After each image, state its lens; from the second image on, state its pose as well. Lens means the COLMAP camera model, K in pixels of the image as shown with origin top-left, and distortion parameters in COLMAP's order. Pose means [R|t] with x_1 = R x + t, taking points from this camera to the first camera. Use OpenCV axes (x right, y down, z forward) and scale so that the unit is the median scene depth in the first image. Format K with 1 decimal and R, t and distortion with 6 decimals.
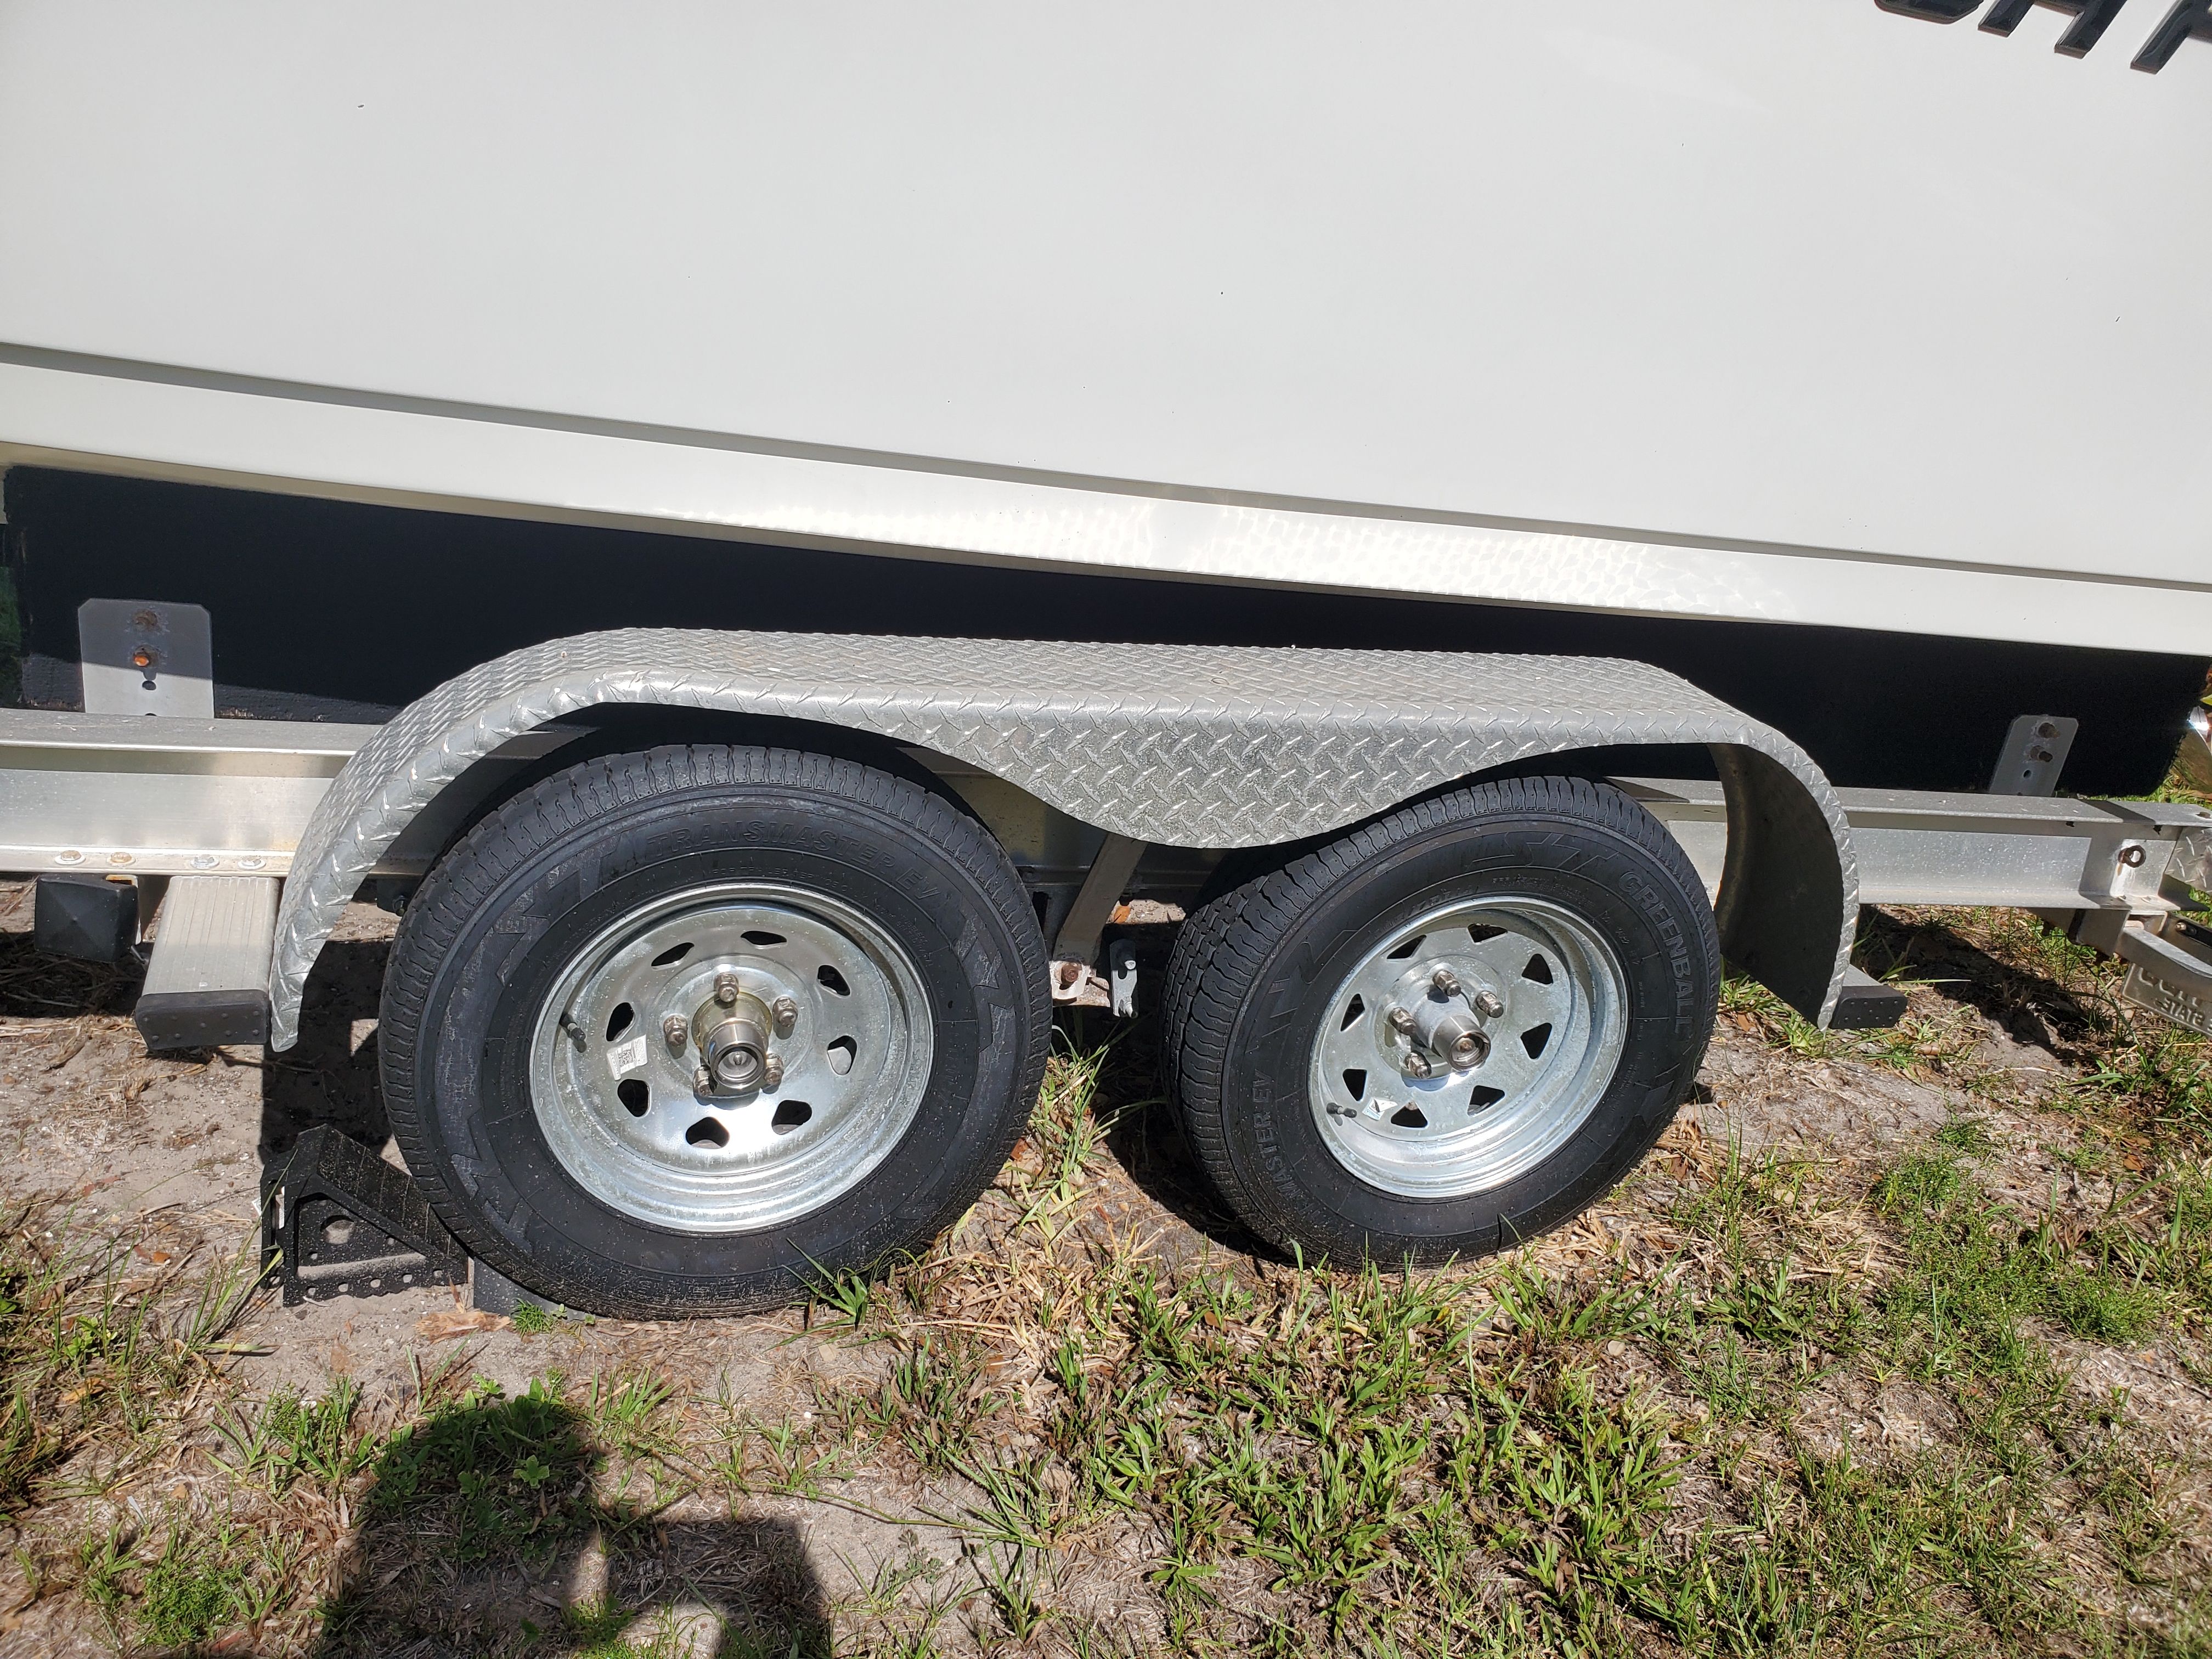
lens RADIAL K [[1651.7, 0, 1106.0], [0, 1651.7, 829.5], [0, 0, 1]] dist [0.020351, 0.001954]
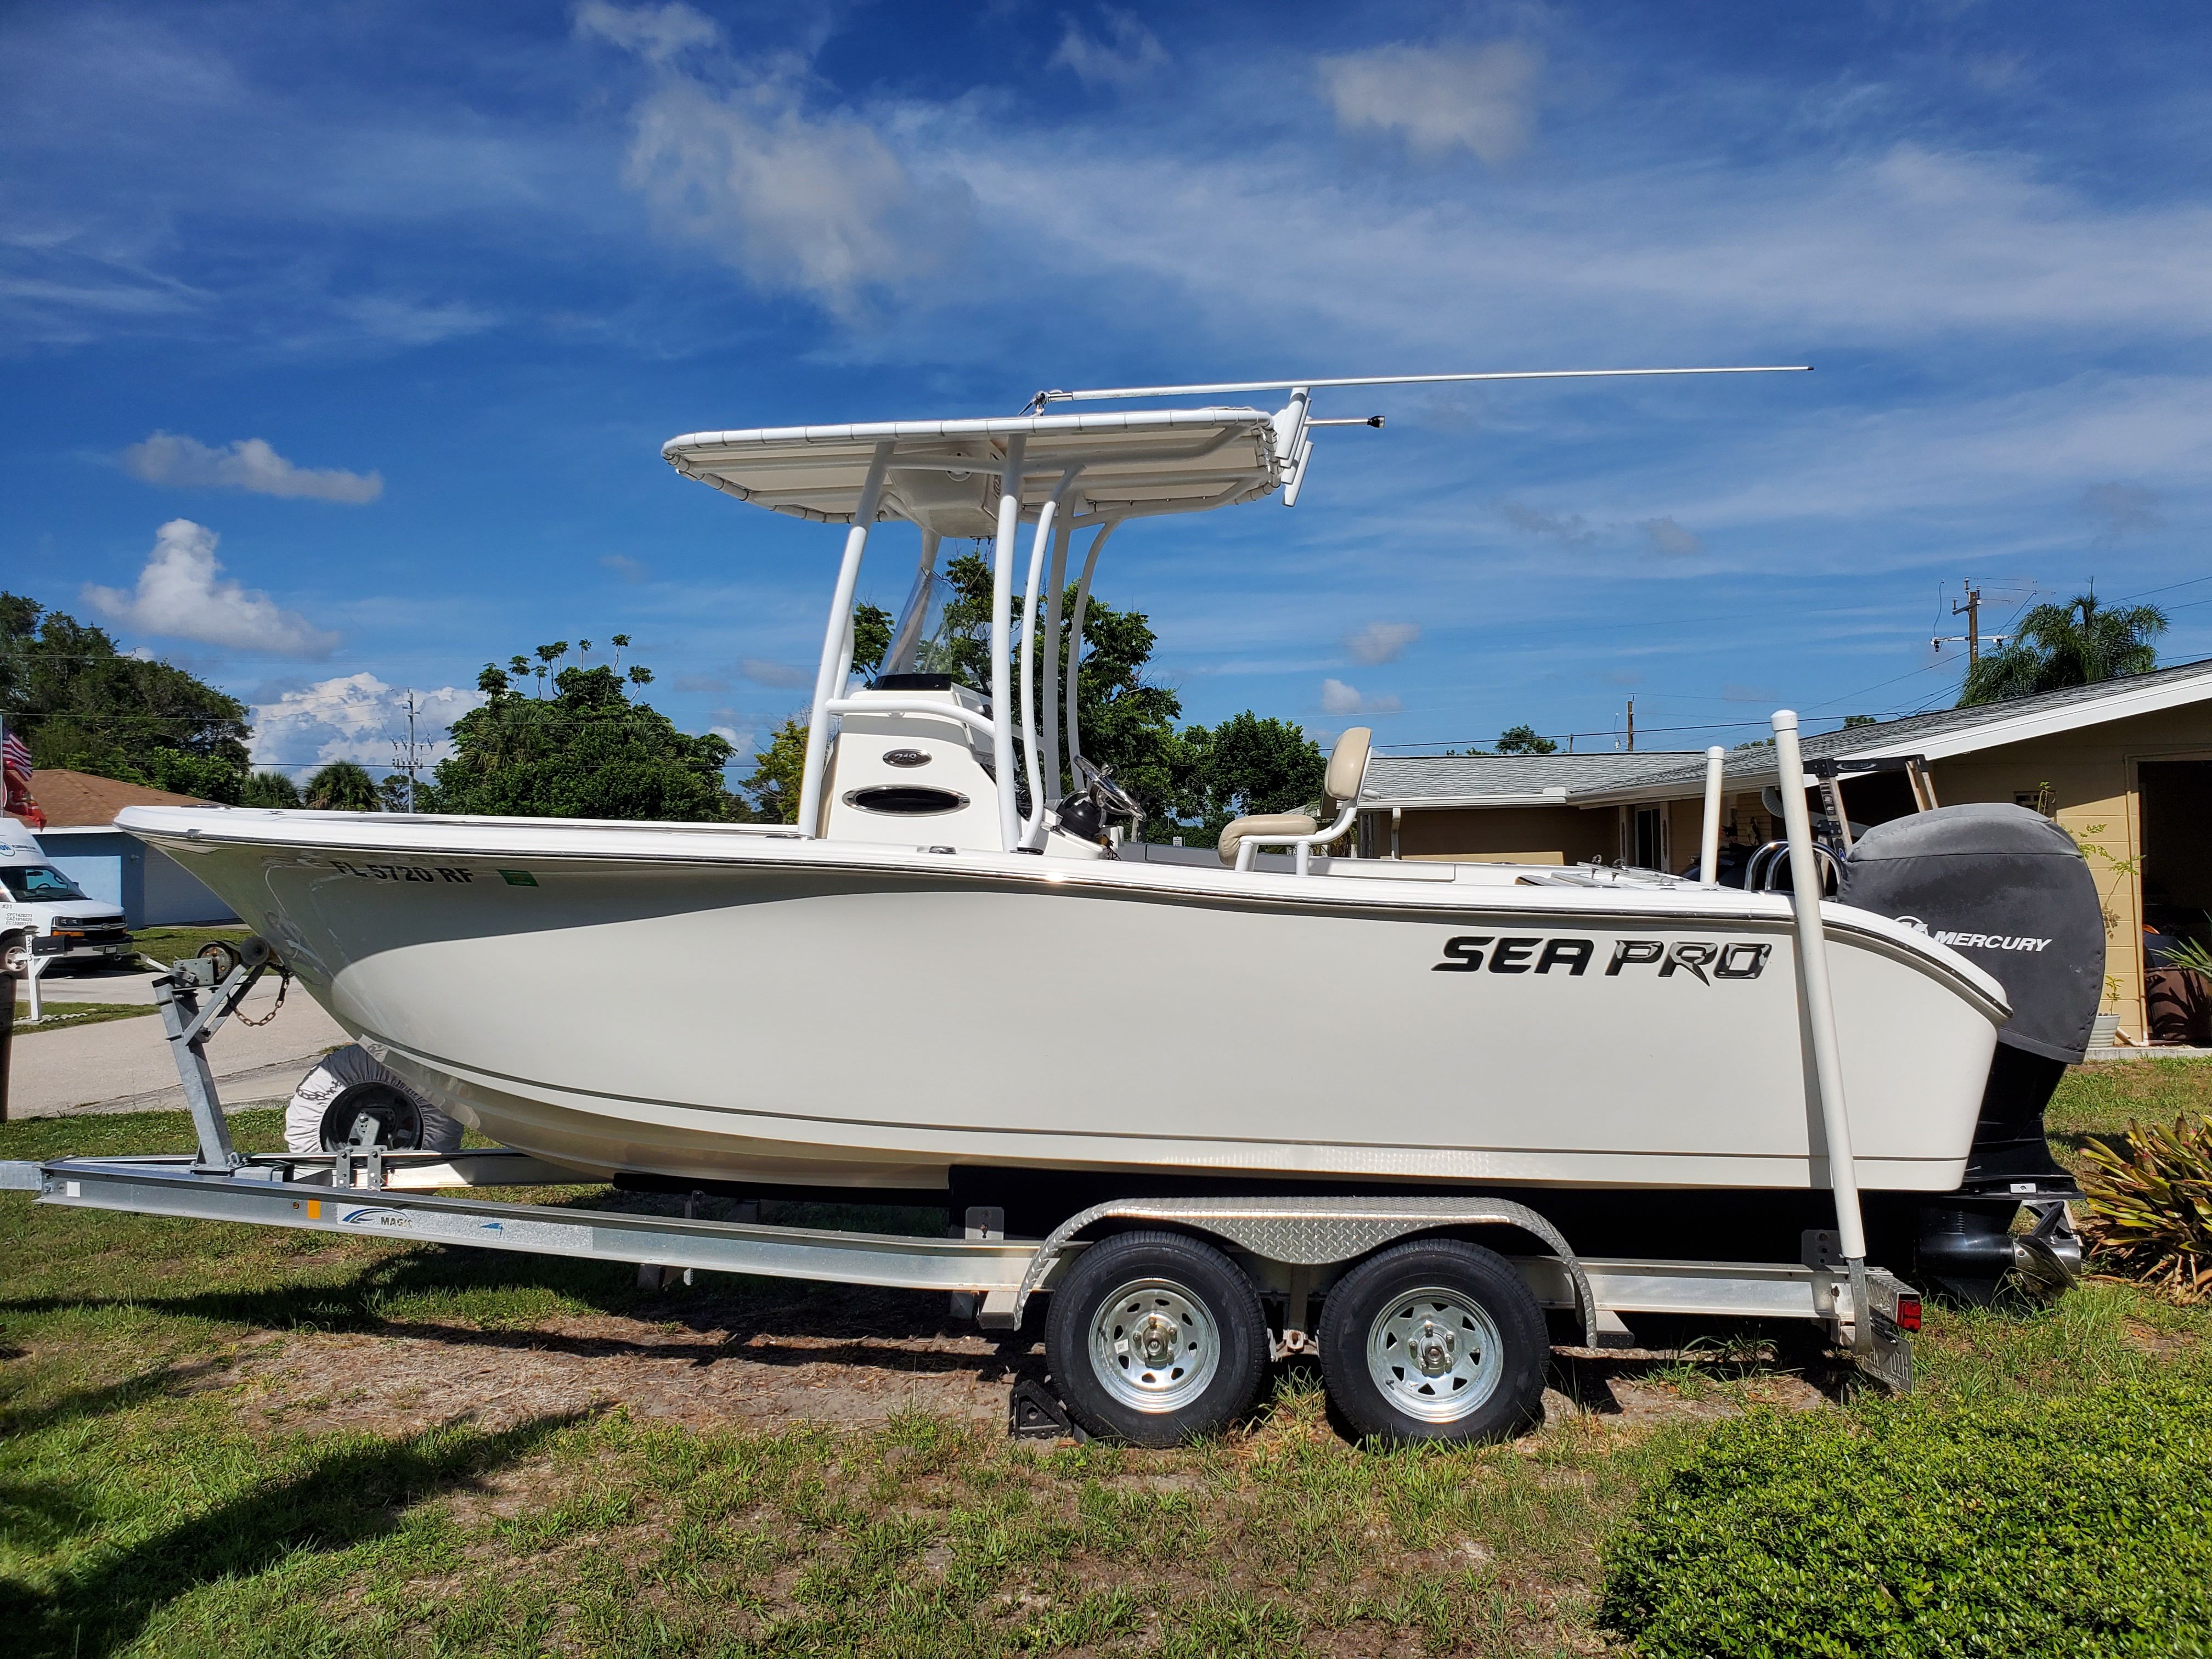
lens RADIAL K [[1651.7, 0, 1106.0], [0, 1651.7, 829.5], [0, 0, 1]] dist [0.020351, 0.001954]
pose [[0.909149, -0.148125, -0.389238, 0.943755], [-0.022176, 0.916068, -0.400409, 0.461347], [0.415880, 0.372664, 0.829558, -1.751944]]
